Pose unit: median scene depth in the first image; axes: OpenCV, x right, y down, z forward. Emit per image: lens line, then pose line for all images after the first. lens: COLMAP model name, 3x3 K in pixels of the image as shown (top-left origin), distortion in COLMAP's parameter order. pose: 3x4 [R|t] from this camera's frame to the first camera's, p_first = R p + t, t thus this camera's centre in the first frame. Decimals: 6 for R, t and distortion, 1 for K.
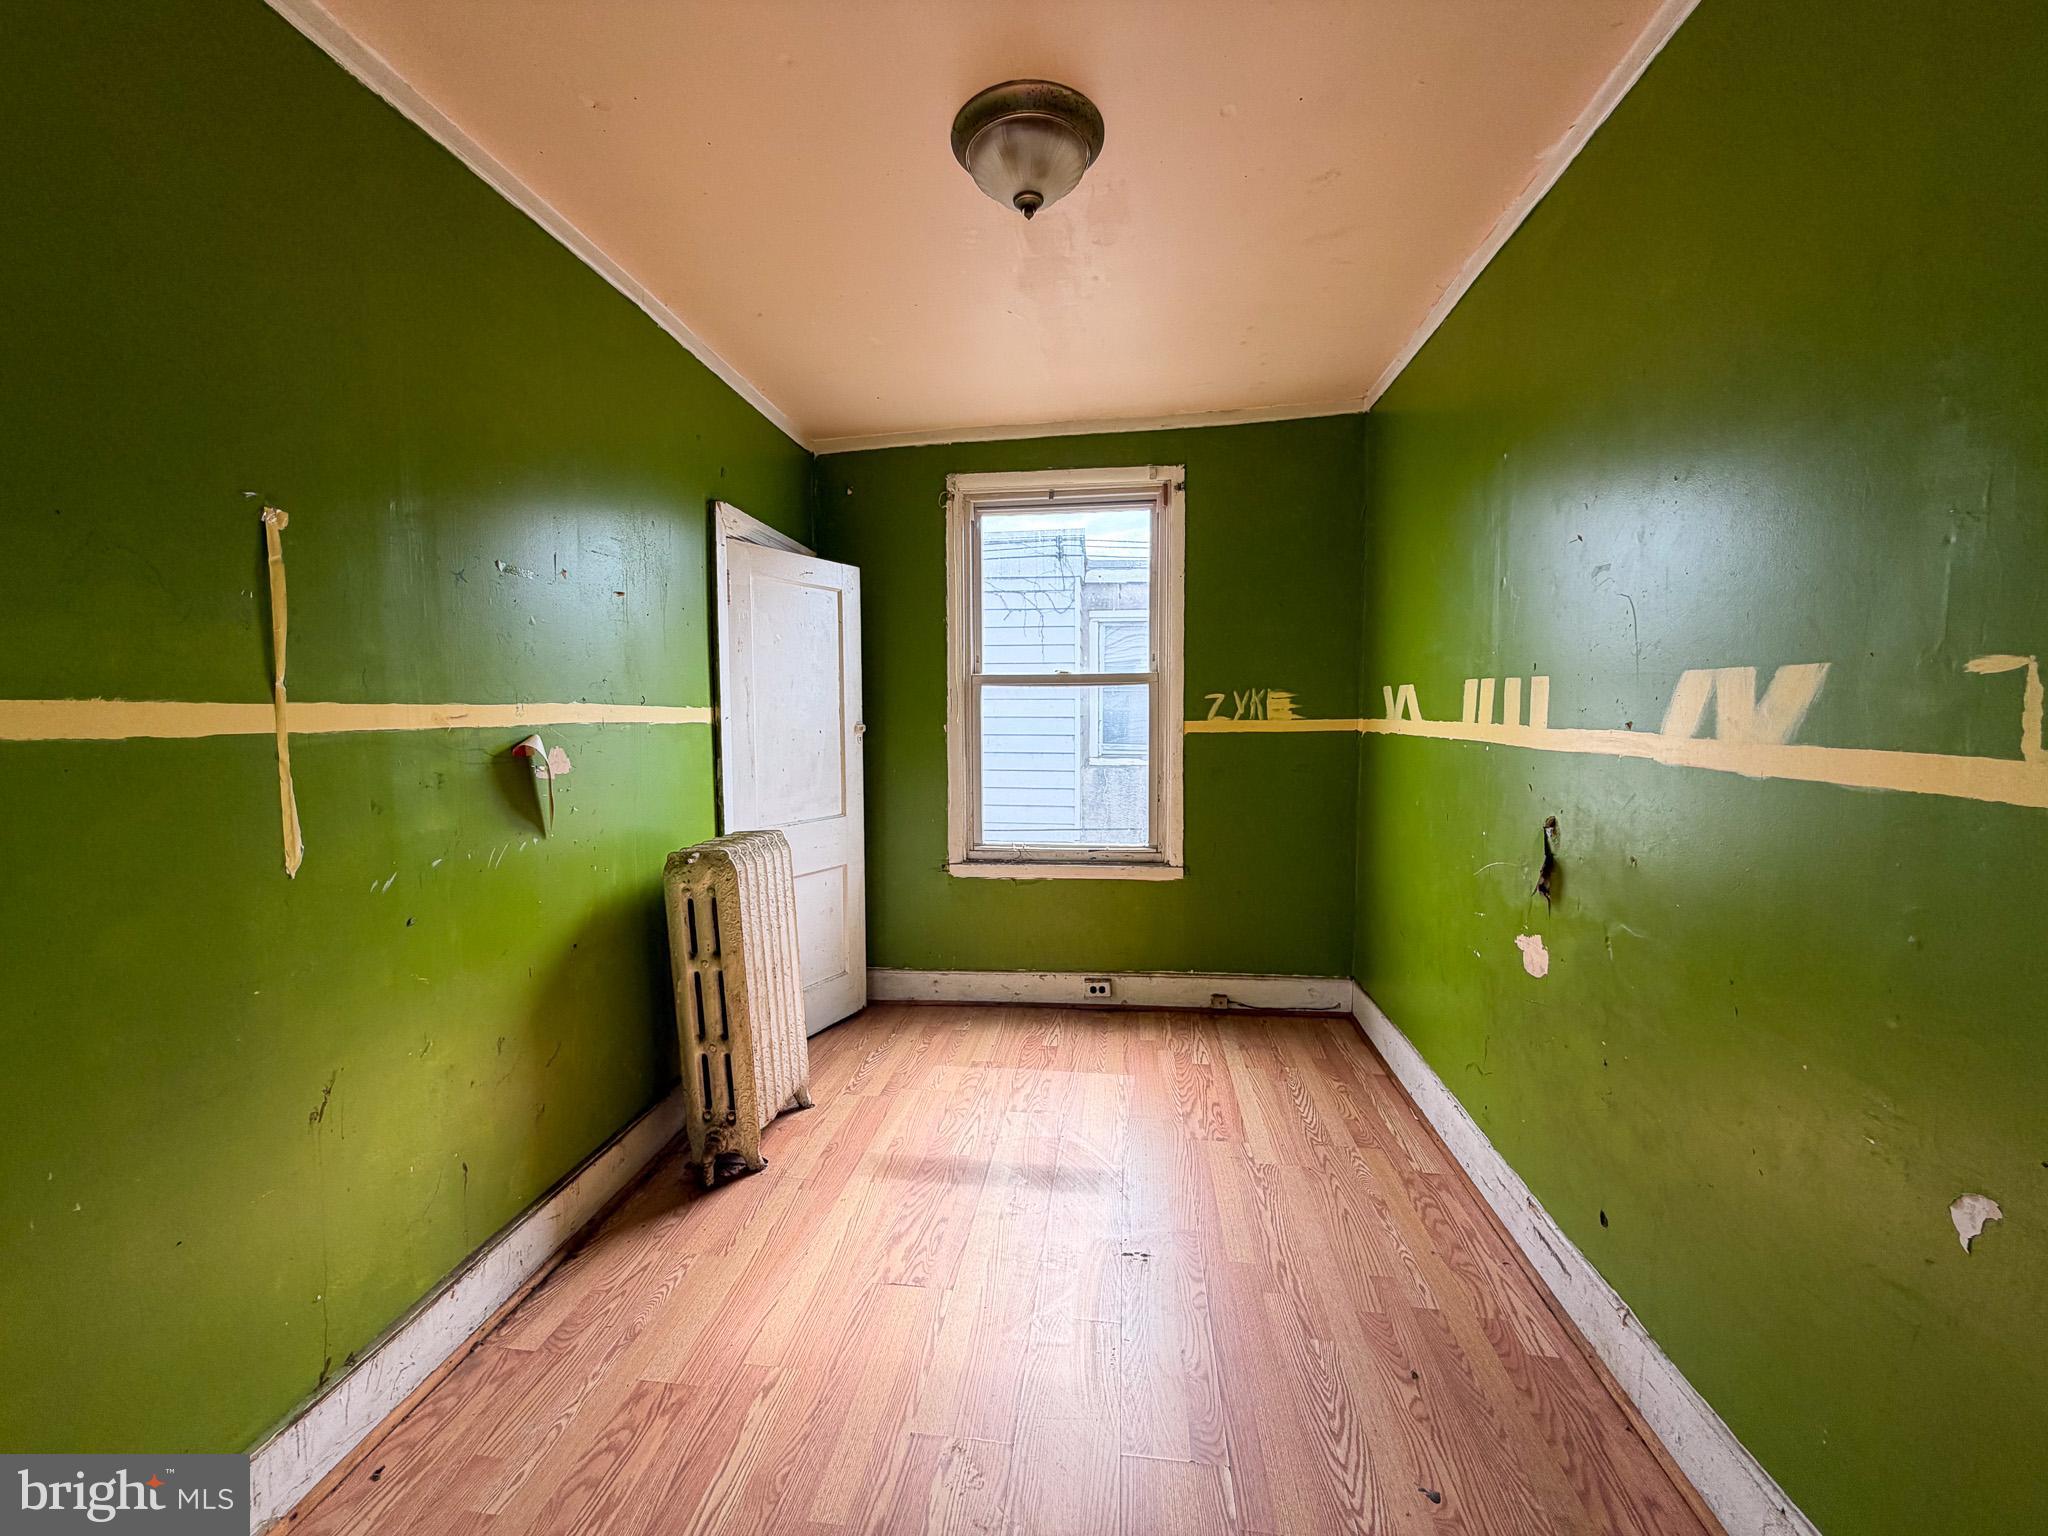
lens RADIAL K [[815.5, 0, 1017.1], [0, 815.5, 767.0], [0, 0, 1]] dist [0.001030, -0.000649]
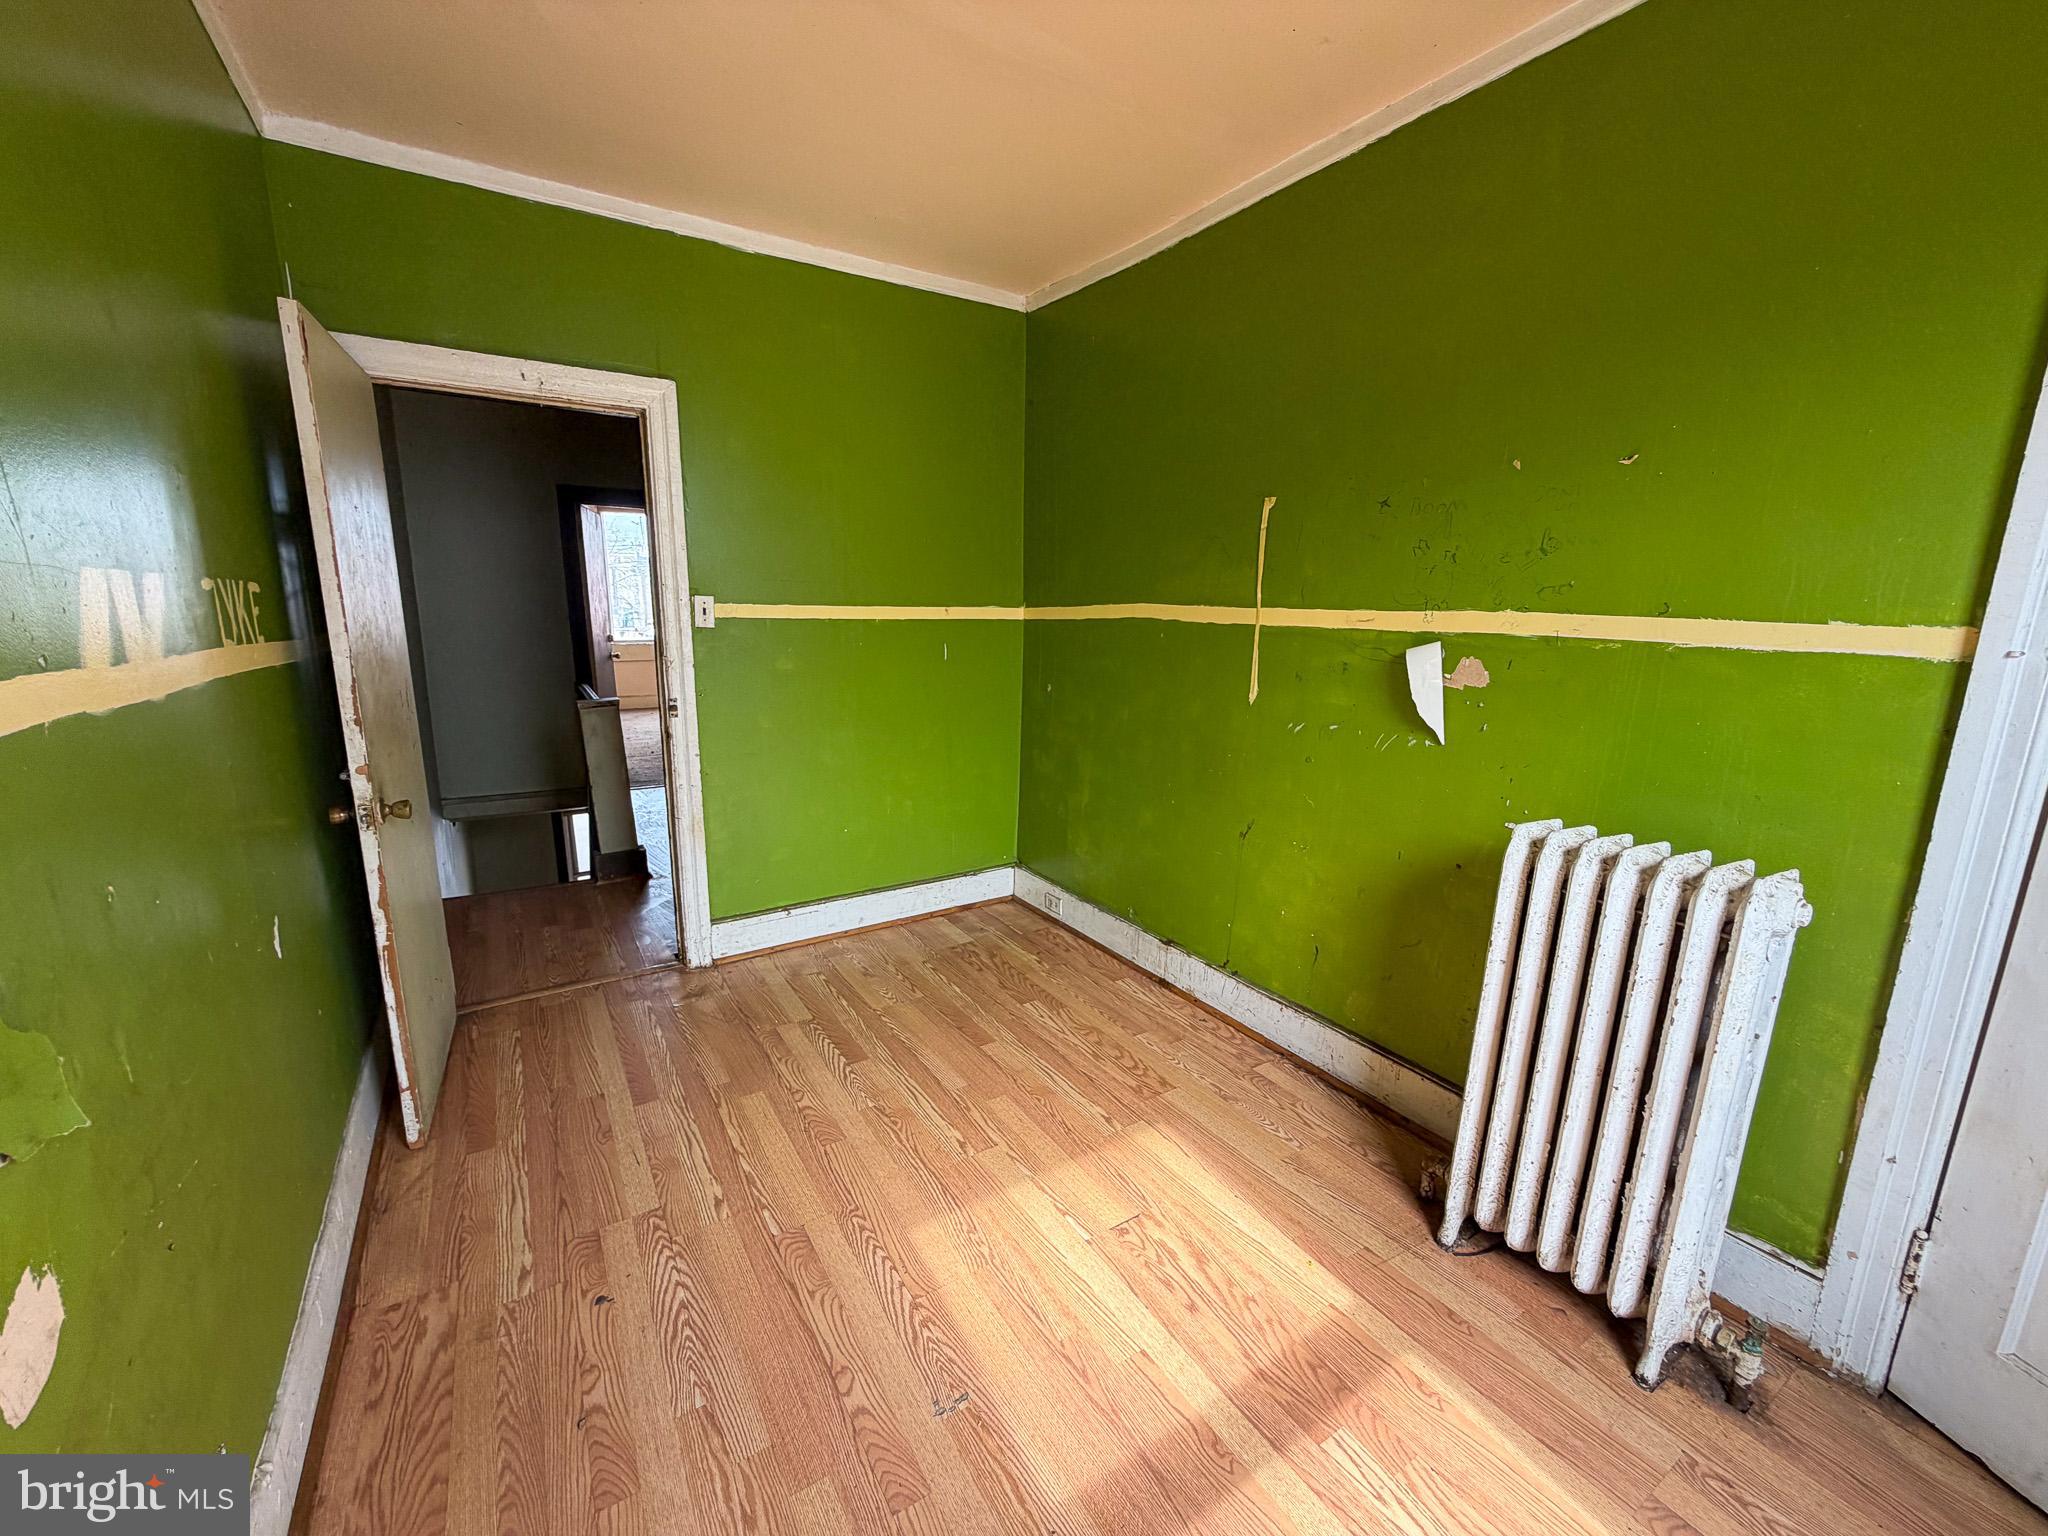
lens RADIAL K [[815.5, 0, 1017.1], [0, 815.5, 767.0], [0, 0, 1]] dist [0.001030, -0.000649]
pose [[-0.771964, 0.125275, -0.623200, 0.536967], [-0.053005, 0.964288, 0.259497, -0.139797], [0.633453, 0.233354, -0.737755, 1.617785]]
